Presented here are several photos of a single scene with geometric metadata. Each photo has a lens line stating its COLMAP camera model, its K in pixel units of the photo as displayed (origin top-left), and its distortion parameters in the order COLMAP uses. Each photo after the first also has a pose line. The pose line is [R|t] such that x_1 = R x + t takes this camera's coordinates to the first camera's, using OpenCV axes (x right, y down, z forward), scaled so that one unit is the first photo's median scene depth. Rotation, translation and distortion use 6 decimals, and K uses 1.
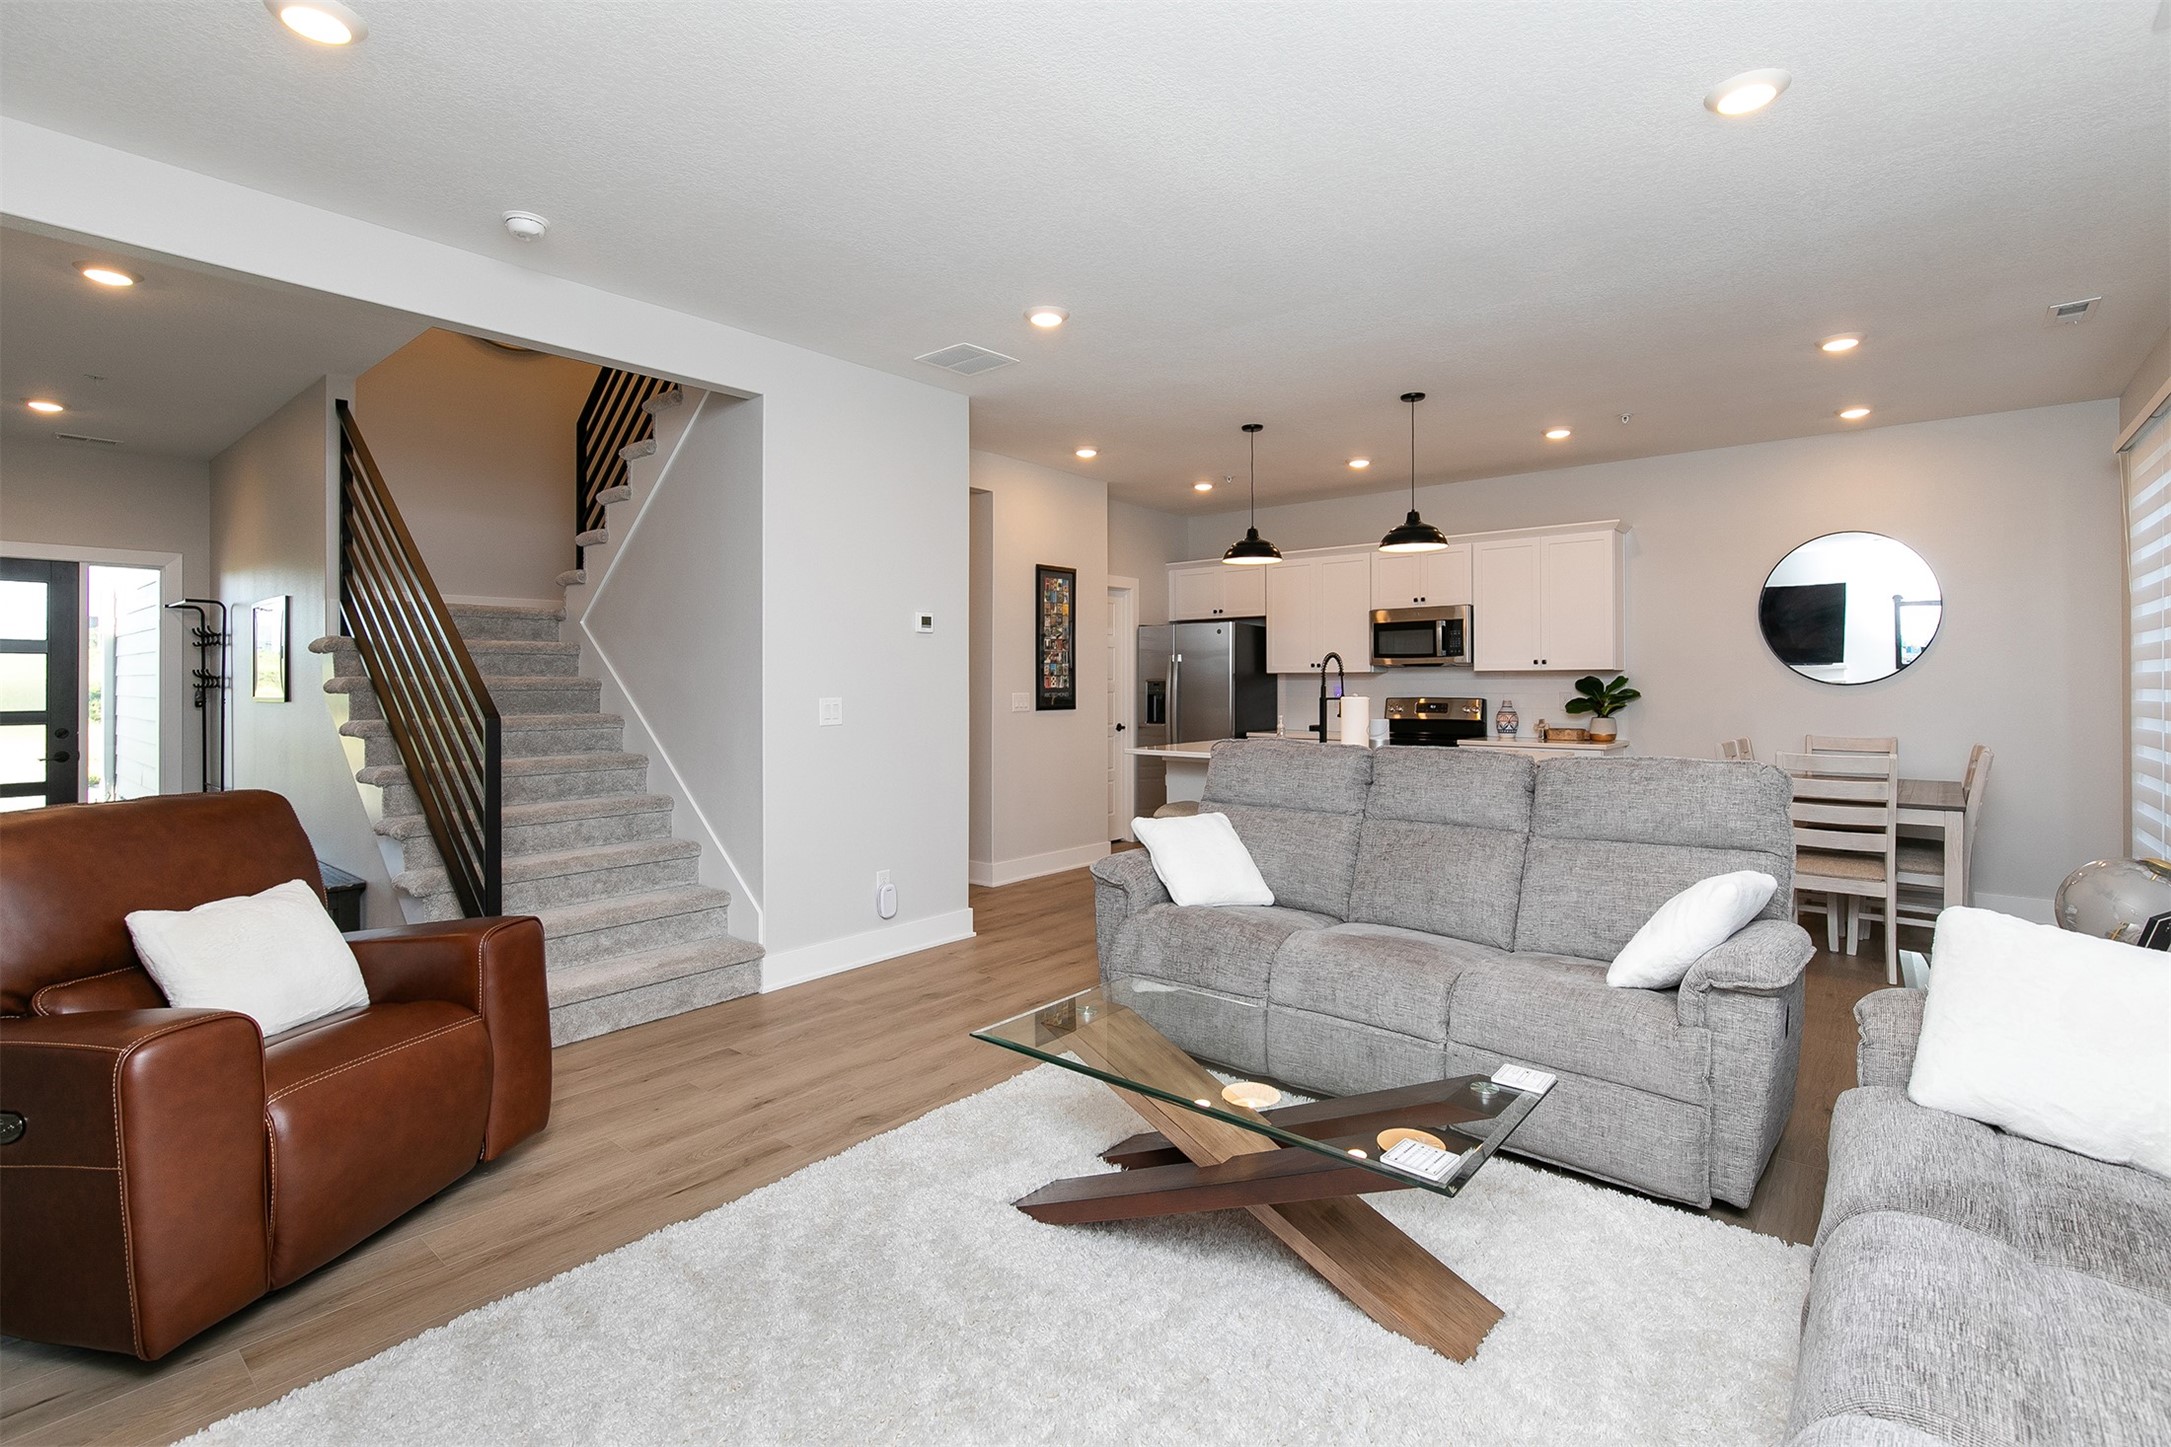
lens RADIAL K [[1002.4, 0, 1084.3], [0, 1002.4, 682.1], [0, 0, 1]] dist [0.001765, 0.000174]
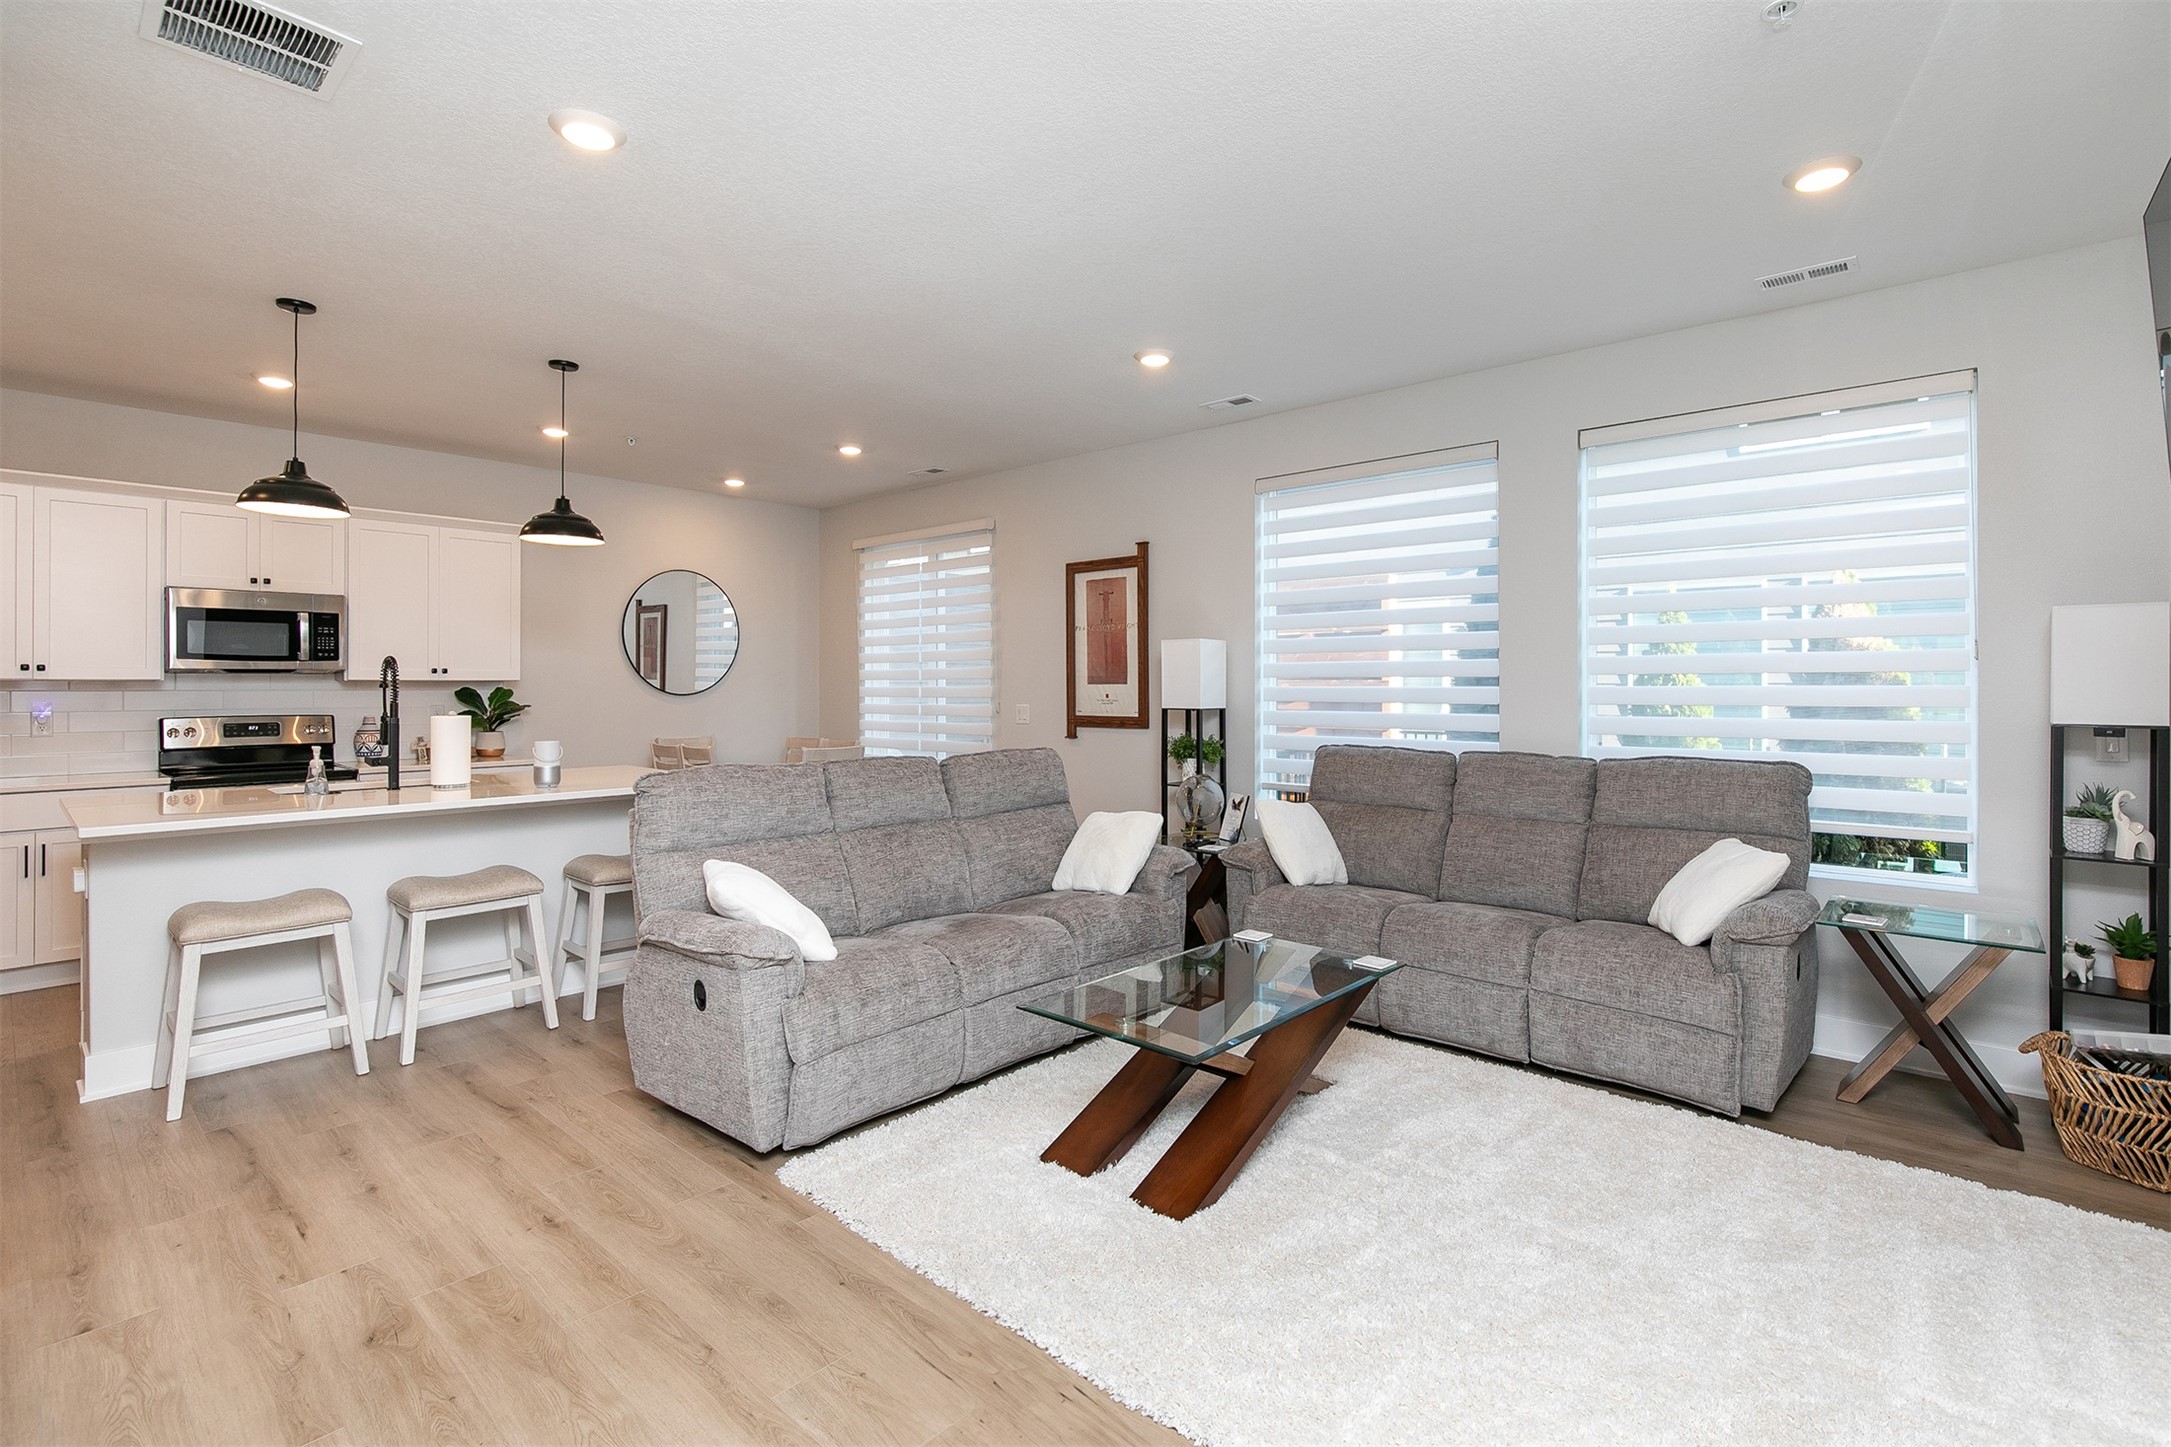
lens RADIAL K [[1039.3, 0, 1127.3], [0, 1039.3, 692.8], [0, 0, 1]] dist [-0.000868, -0.000071]
pose [[0.039238, -0.009044, 0.999189, -0.406677], [-0.004537, 0.999947, 0.009229, -0.011784], [-0.999220, -0.004895, 0.039195, 0.372043]]
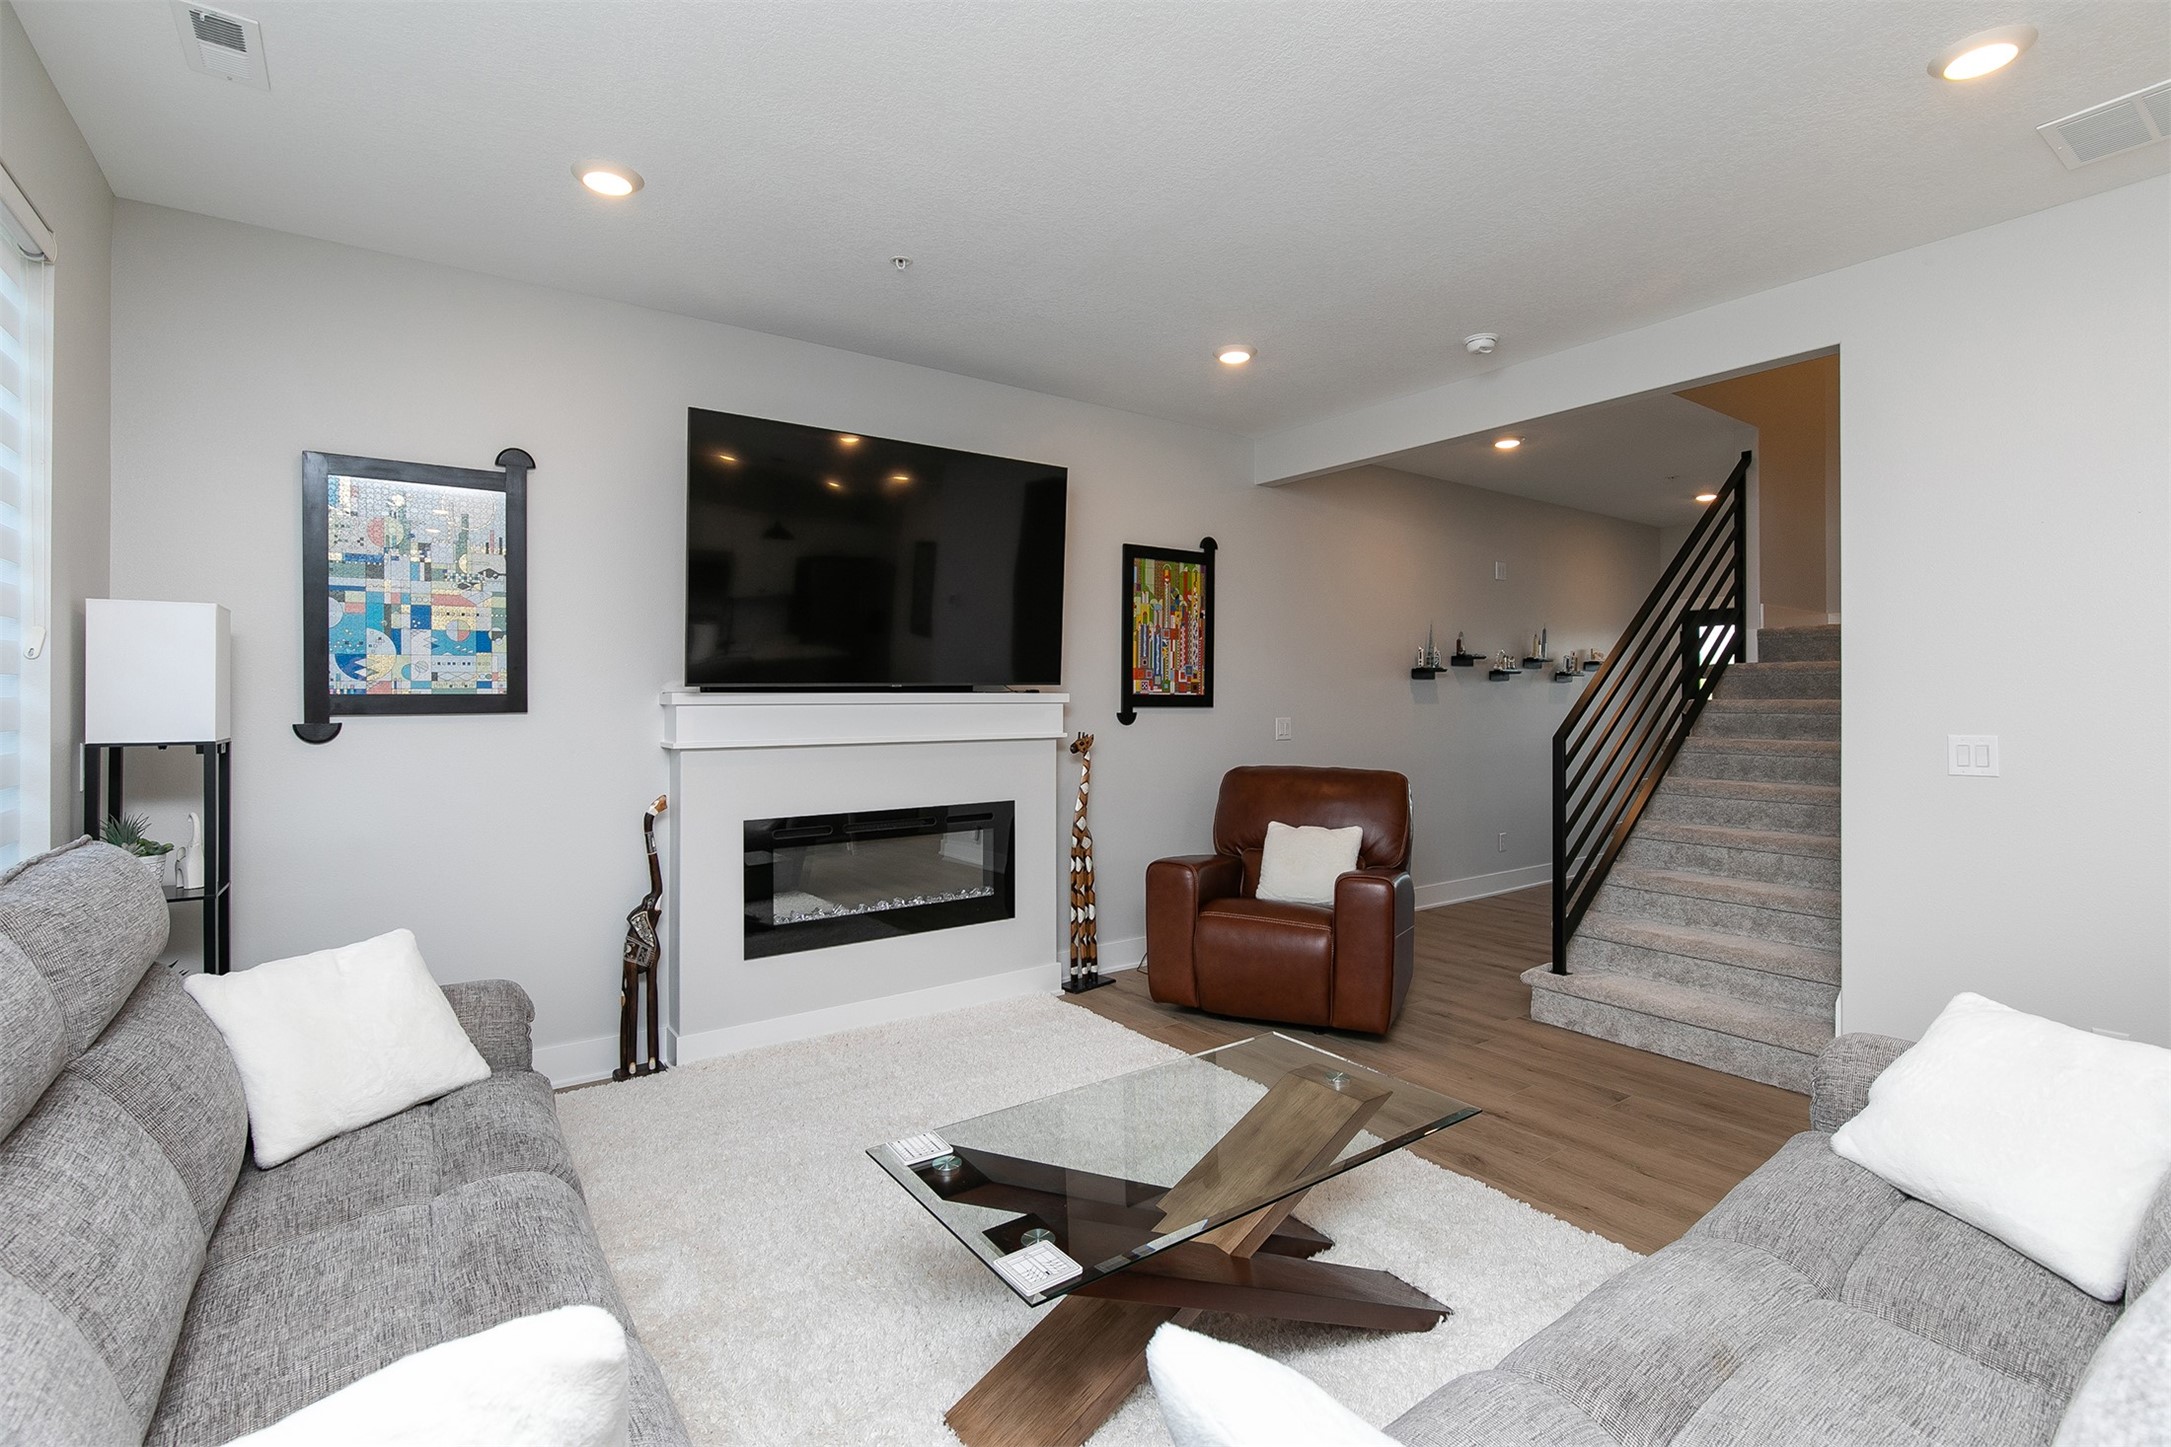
lens RADIAL K [[1002.4, 0, 1084.3], [0, 1002.4, 682.1], [0, 0, 1]] dist [0.001765, 0.000174]
pose [[-0.243481, -0.005671, -0.969889, 0.366494], [0.006082, 0.999954, -0.007374, -0.012349], [0.969887, -0.007695, -0.243435, 0.384841]]
